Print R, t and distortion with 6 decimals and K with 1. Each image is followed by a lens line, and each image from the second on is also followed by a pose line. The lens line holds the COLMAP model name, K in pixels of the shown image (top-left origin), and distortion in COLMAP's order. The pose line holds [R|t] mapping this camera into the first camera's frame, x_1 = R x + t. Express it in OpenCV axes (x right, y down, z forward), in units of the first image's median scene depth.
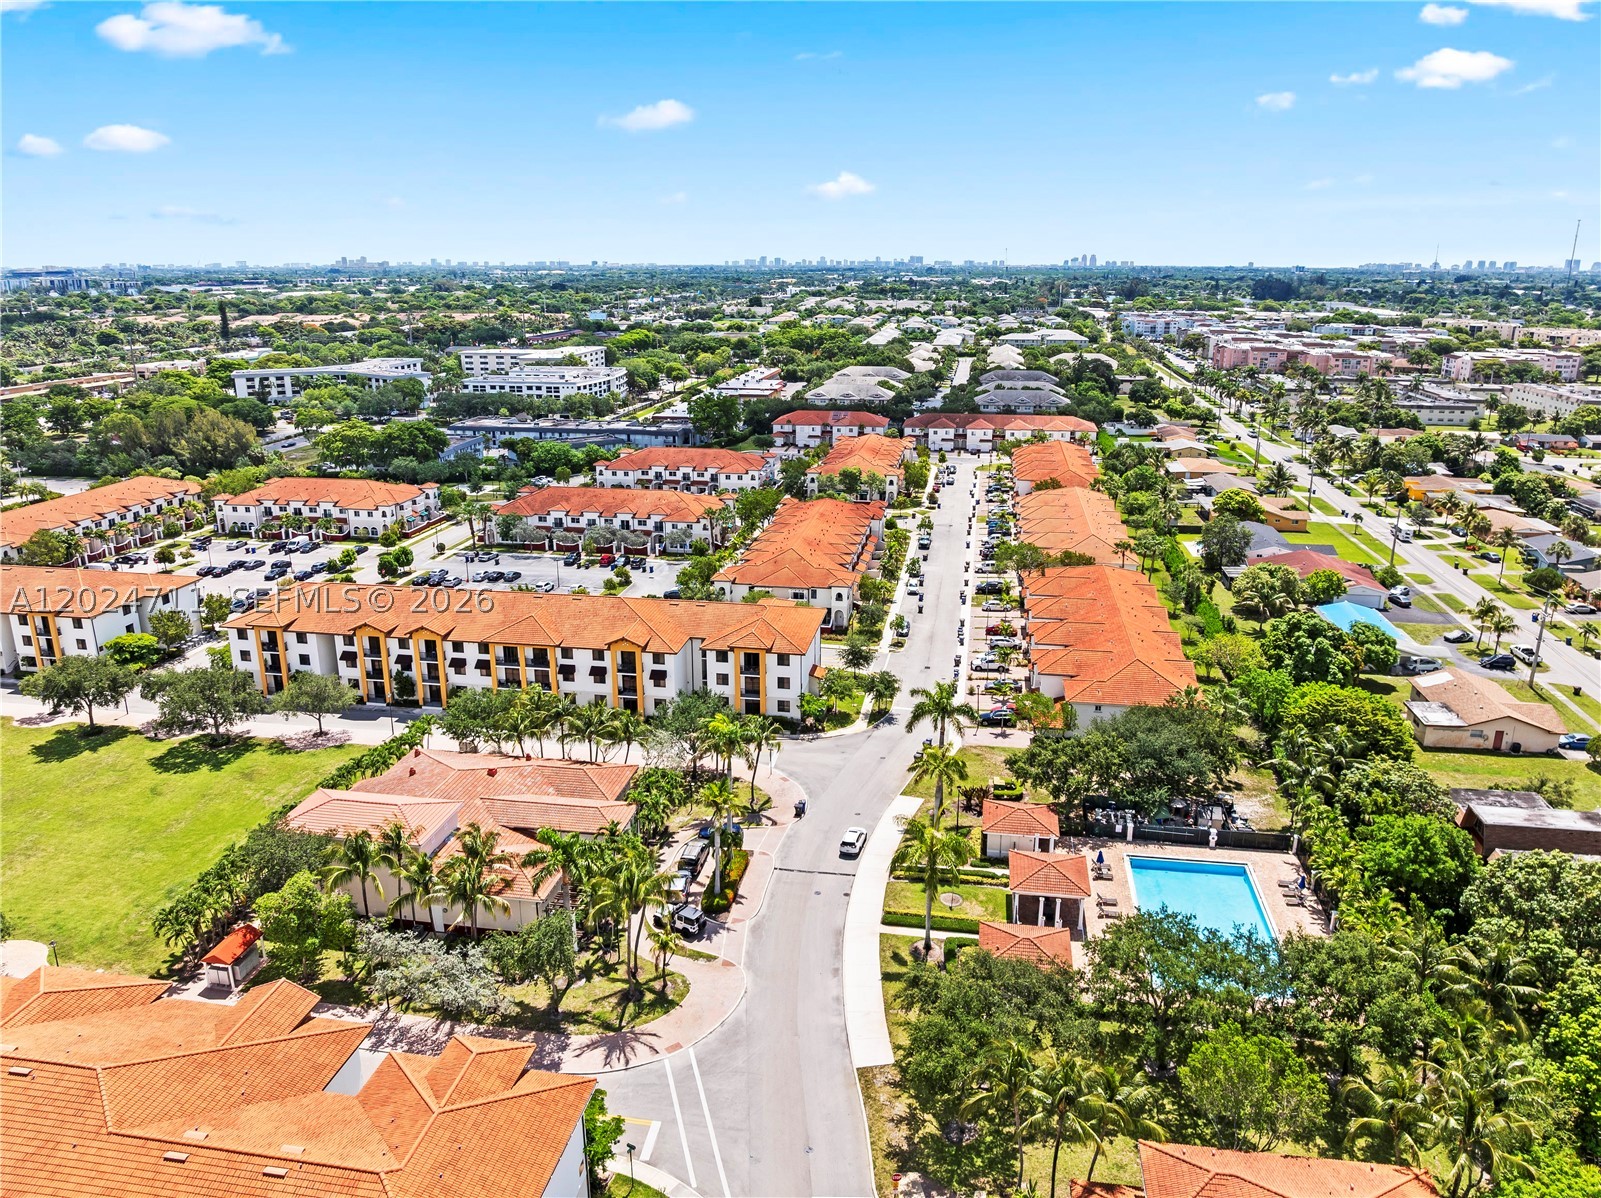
lens RADIAL K [[1127.6, 0, 800.5], [0, 1127.6, 599.0], [0, 0, 1]] dist [-0.025913, -0.005142]
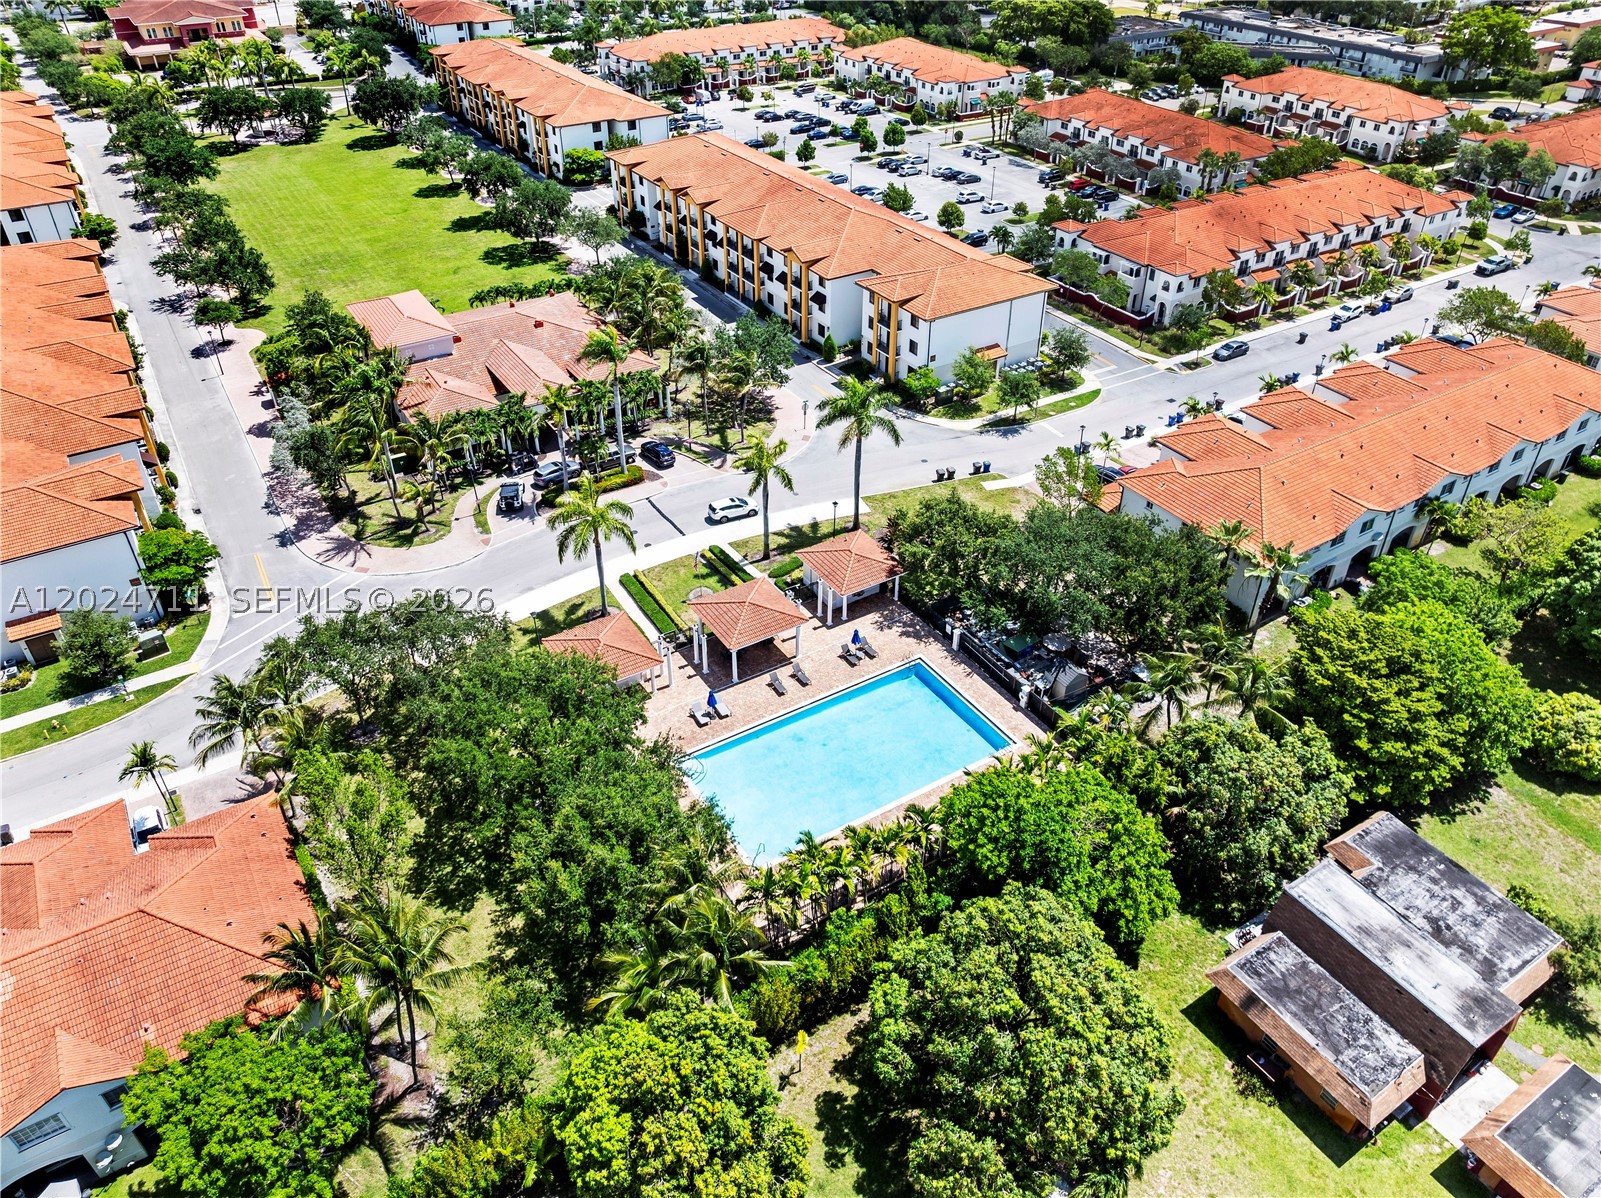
lens RADIAL K [[1127.6, 0, 800.5], [0, 1127.6, 599.0], [0, 0, 1]] dist [-0.025913, -0.005142]
pose [[0.663318, 0.441257, -0.604401, 0.472931], [-0.218927, 0.886748, 0.407122, -0.077272], [0.715597, -0.137732, 0.684800, 0.271748]]
